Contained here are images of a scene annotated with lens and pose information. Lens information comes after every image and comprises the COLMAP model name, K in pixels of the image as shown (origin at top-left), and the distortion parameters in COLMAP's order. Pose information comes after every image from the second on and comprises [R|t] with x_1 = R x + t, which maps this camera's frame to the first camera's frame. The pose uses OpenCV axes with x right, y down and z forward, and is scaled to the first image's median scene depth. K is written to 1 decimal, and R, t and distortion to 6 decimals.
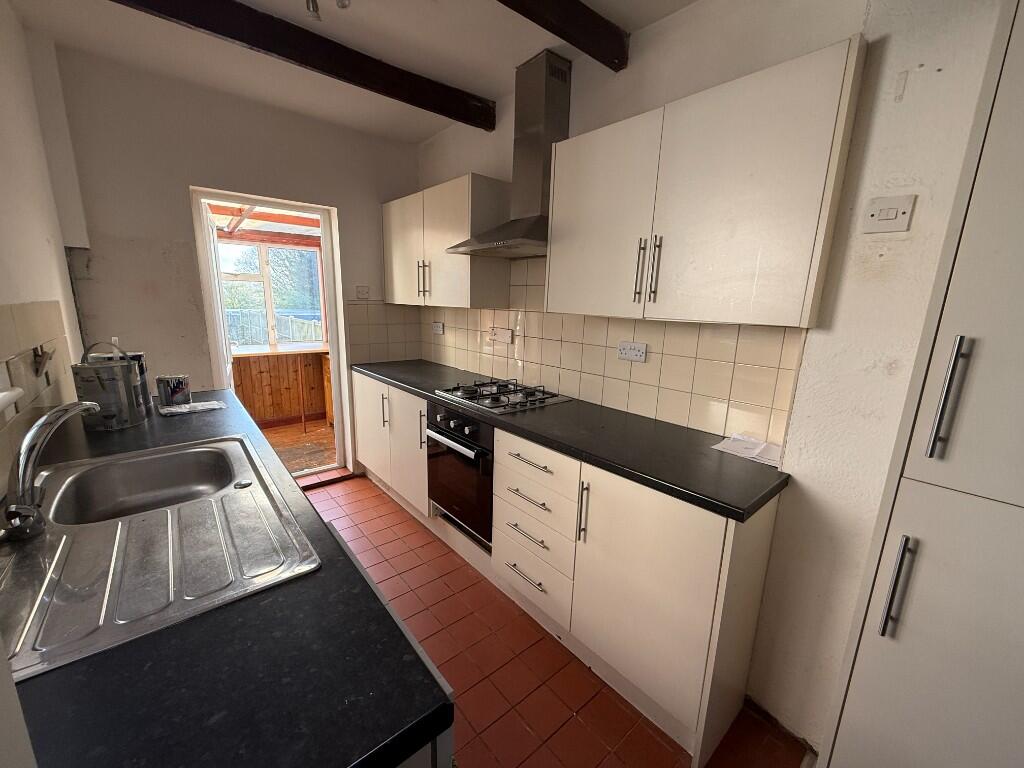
lens RADIAL K [[408.4, 0, 516.3], [0, 408.4, 387.2], [0, 0, 1]] dist [-0.008200, 0.000339]
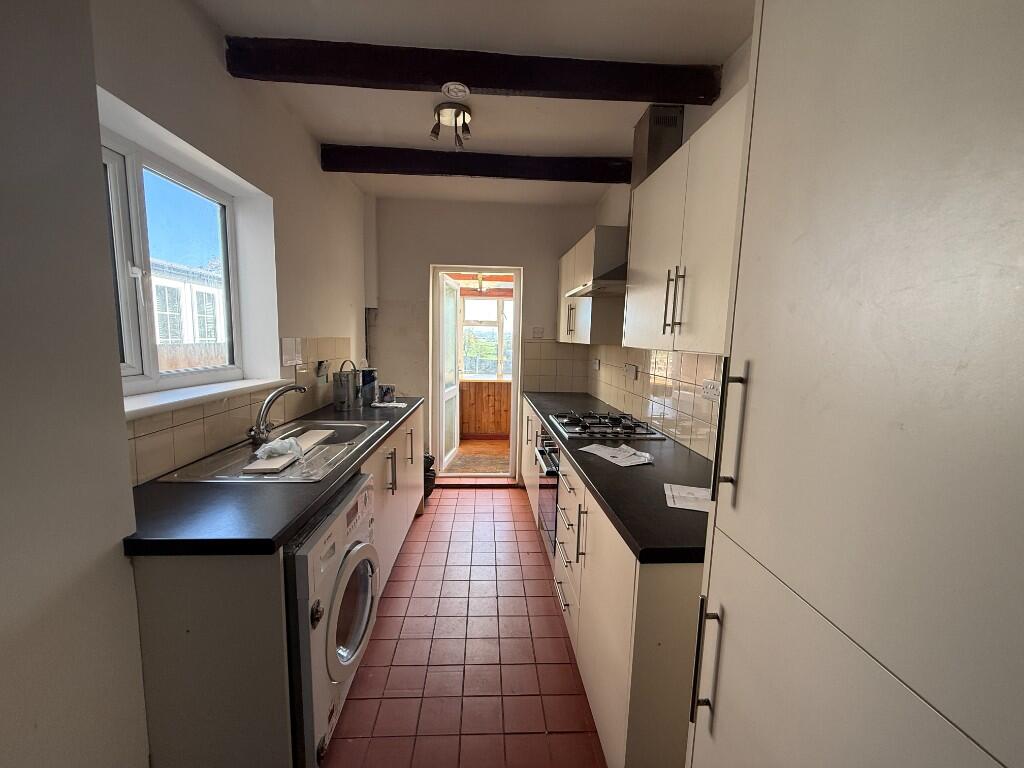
lens RADIAL K [[408.4, 0, 507.8], [0, 408.4, 389.2], [0, 0, 1]] dist [-0.008200, 0.000339]
pose [[0.790662, 0.068726, -0.608384, 0.350414], [-0.129785, 0.989911, -0.056844, 0.014087], [0.598340, 0.123903, 0.791605, 0.017403]]
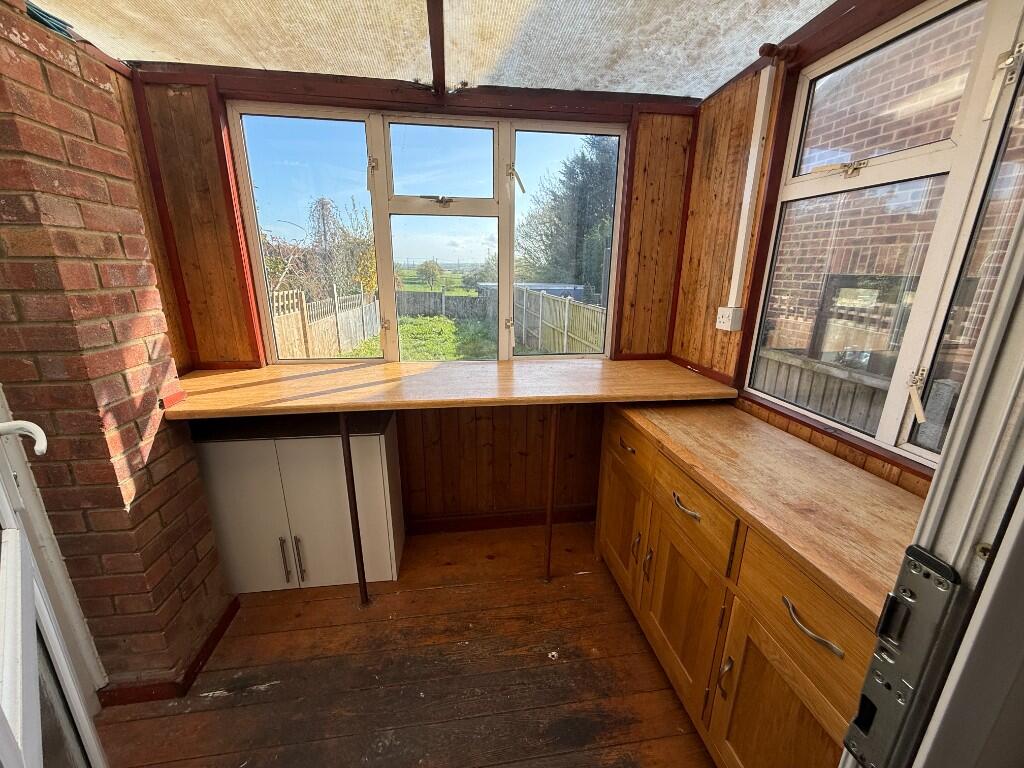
lens RADIAL K [[408.4, 0, 512.9], [0, 408.4, 388.0], [0, 0, 1]] dist [-0.008200, 0.000339]
pose [[0.843116, 0.132098, -0.521255, -0.599655], [-0.099007, 0.990919, 0.090979, -0.203177], [0.528539, -0.025098, 0.848538, 1.062824]]
